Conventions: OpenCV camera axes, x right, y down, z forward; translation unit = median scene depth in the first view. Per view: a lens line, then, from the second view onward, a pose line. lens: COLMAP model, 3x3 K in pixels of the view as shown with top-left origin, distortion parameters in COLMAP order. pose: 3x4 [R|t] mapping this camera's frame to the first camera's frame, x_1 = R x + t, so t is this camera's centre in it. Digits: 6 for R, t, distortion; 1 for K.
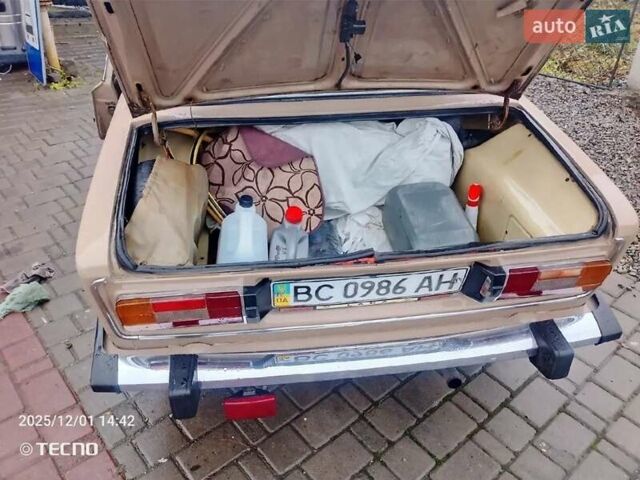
lens RADIAL K [[499.5, 0, 320.0], [0, 499.5, 240.0], [0, 0, 1]] dist [0.001854, -0.005711]
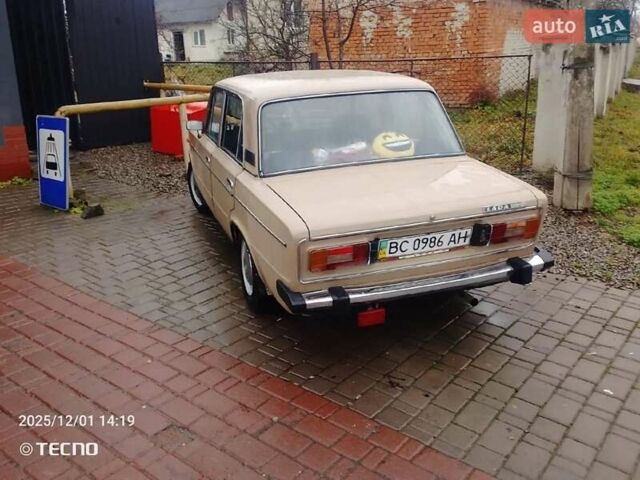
lens RADIAL K [[563.7, 0, 320.0], [0, 563.7, 240.0], [0, 0, 1]] dist [0.004051, 0.005532]
pose [[0.983228, -0.094225, 0.156153, -0.630039], [0.132998, 0.956301, -0.260383, 0.588981], [-0.124794, 0.276784, 0.952794, -1.004863]]
